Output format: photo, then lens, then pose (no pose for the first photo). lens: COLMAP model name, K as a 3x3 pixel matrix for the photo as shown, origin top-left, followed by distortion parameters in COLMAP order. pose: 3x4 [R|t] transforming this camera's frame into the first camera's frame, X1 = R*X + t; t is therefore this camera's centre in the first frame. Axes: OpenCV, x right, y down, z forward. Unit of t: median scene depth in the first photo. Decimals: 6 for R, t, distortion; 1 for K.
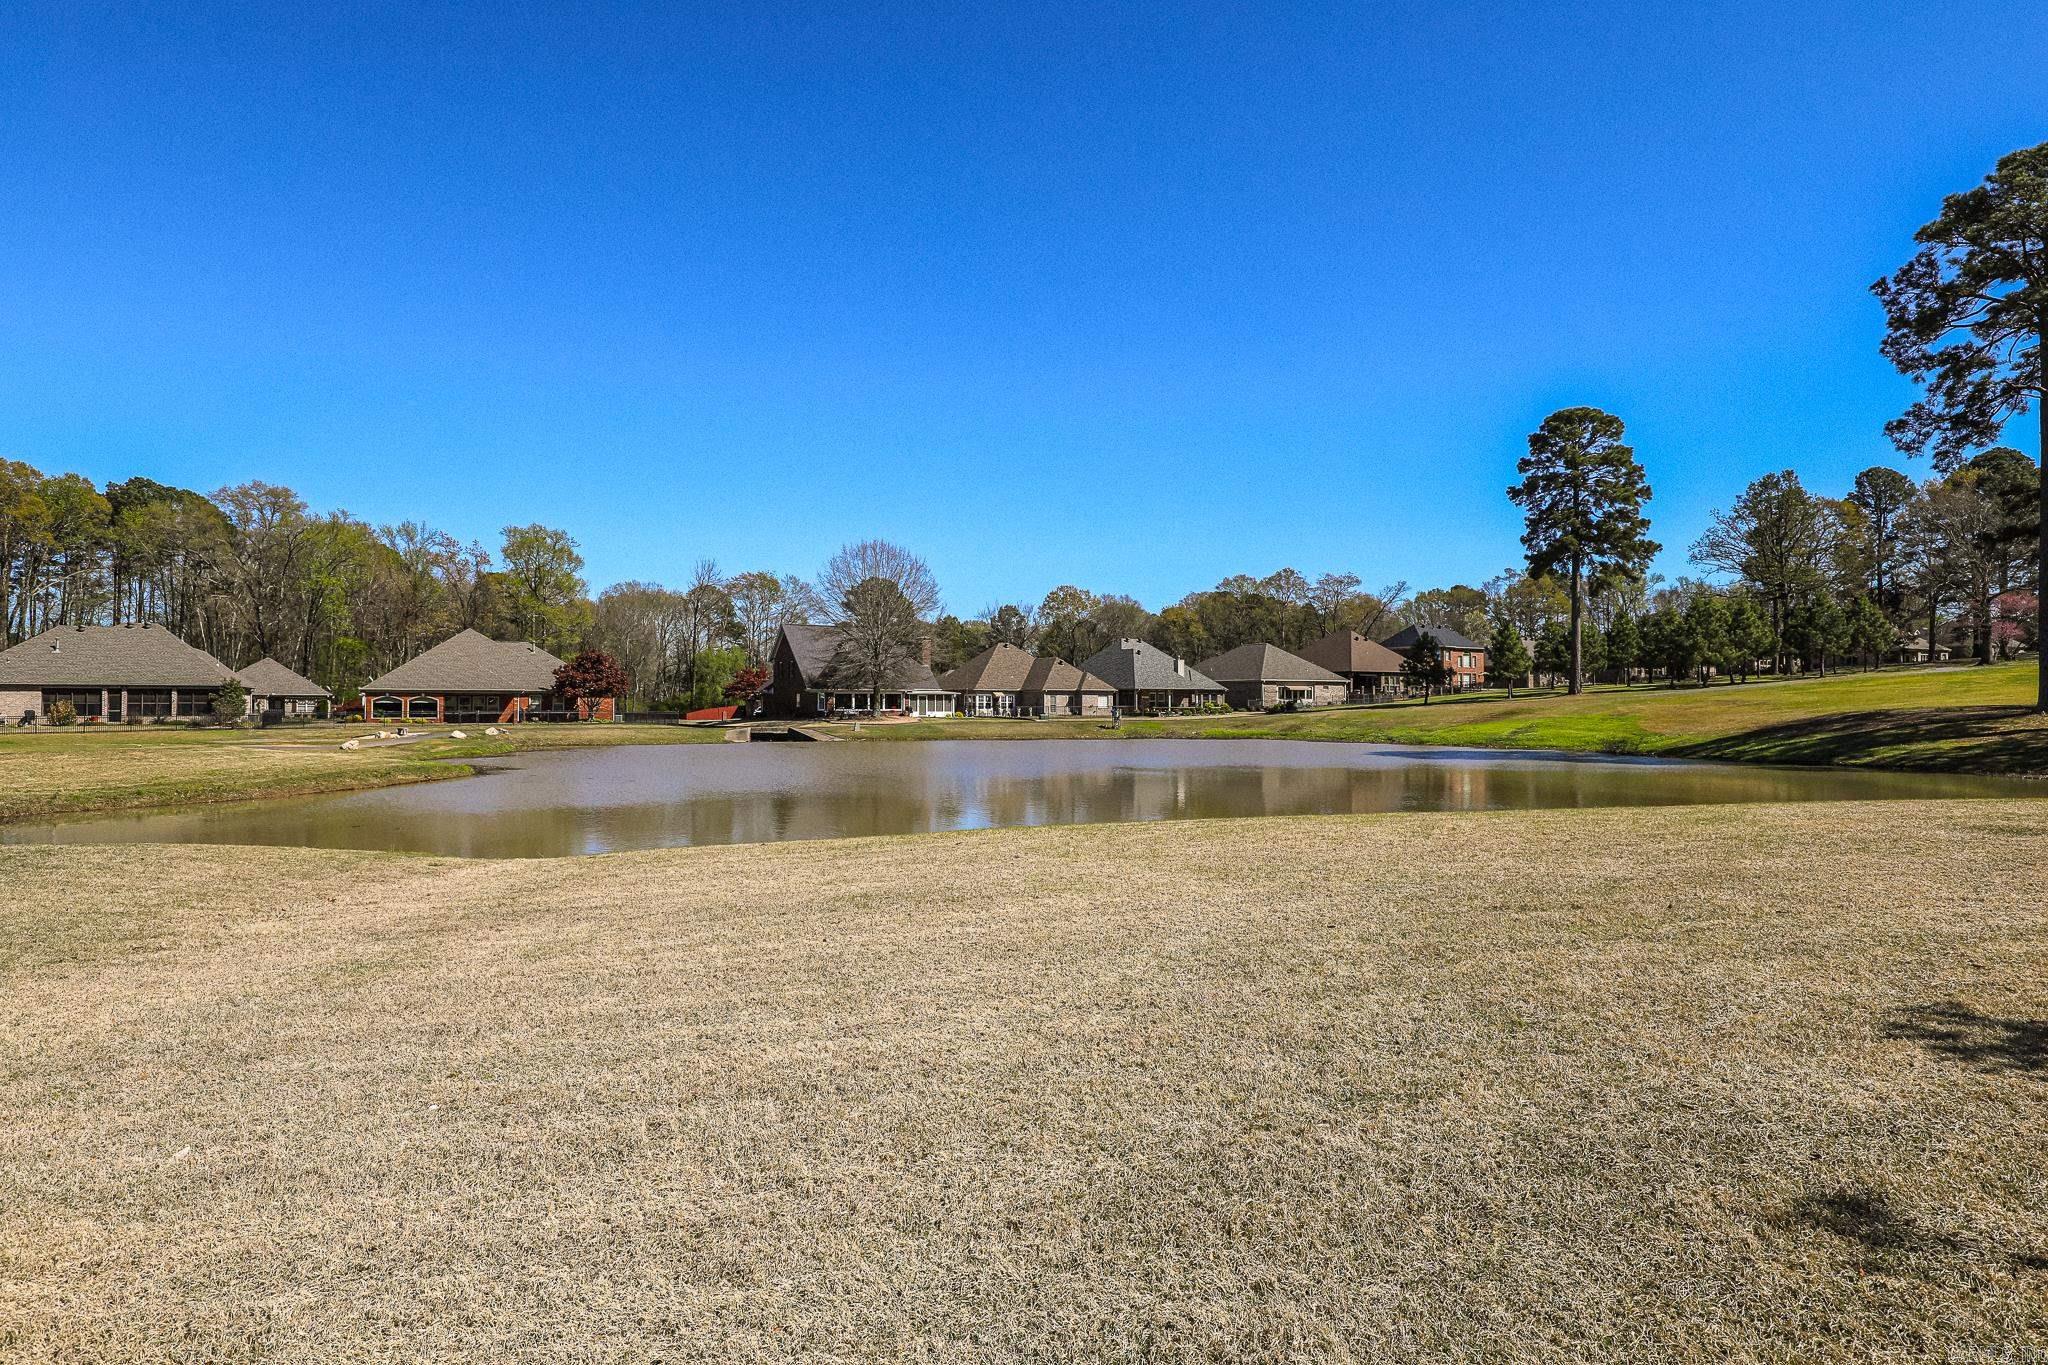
lens RADIAL K [[1187.1, 0, 1027.8], [0, 1187.1, 694.0], [0, 0, 1]] dist [-0.002691, -0.001403]
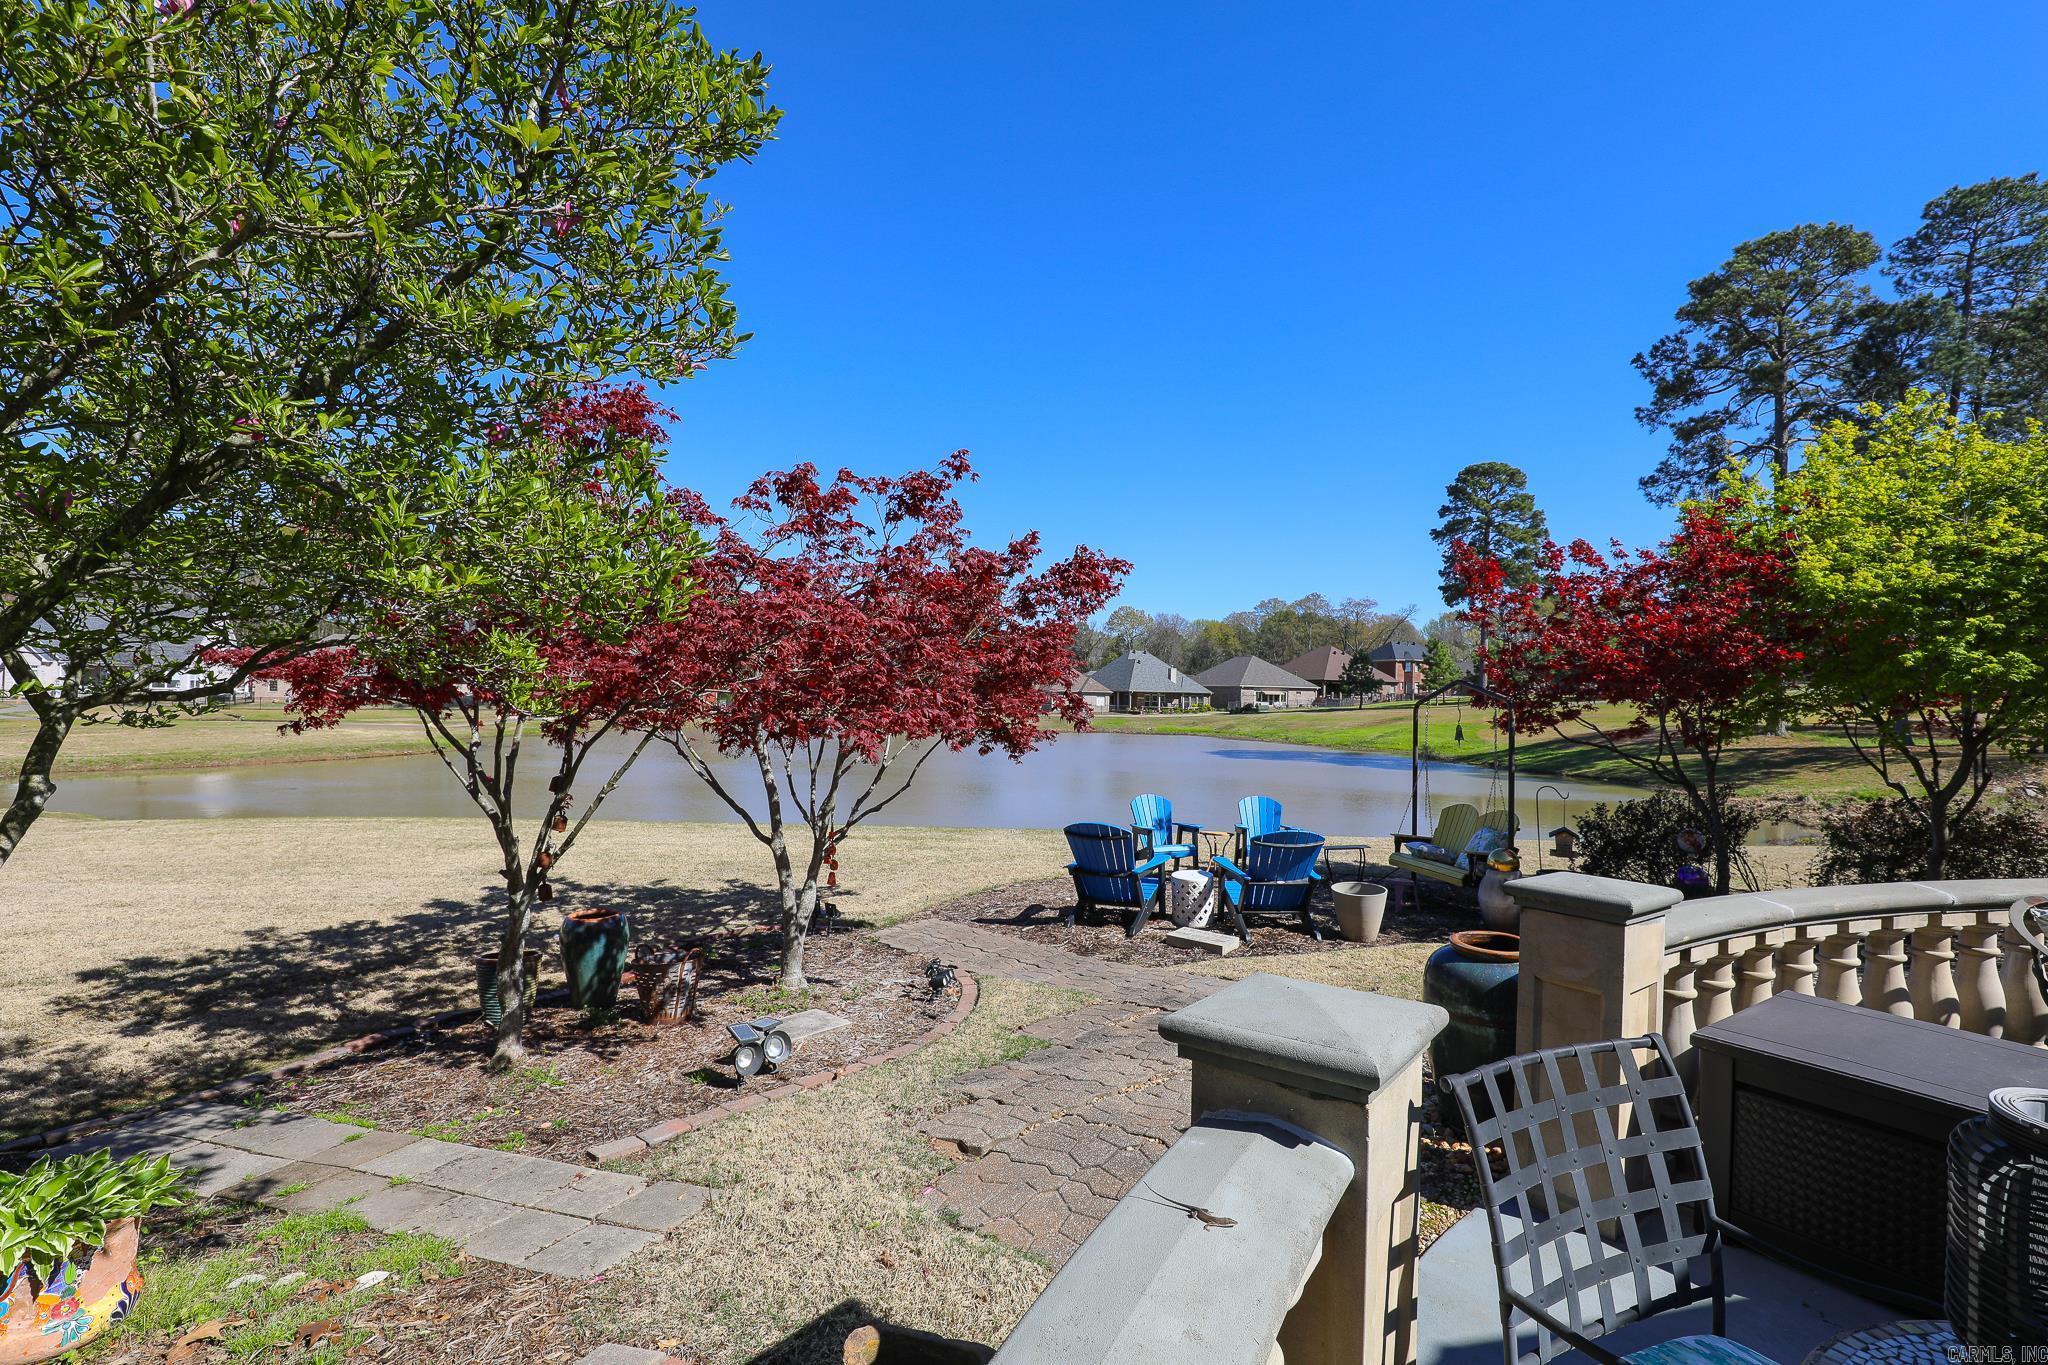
lens RADIAL K [[934.0, 0, 1039.3], [0, 934.0, 685.3], [0, 0, 1]] dist [-0.034865, 0.006958]
pose [[0.987053, 0.018187, -0.159360, 0.166357], [-0.018502, 0.999829, -0.000492, -0.009246], [0.159323, 0.003434, 0.987220, 0.013548]]
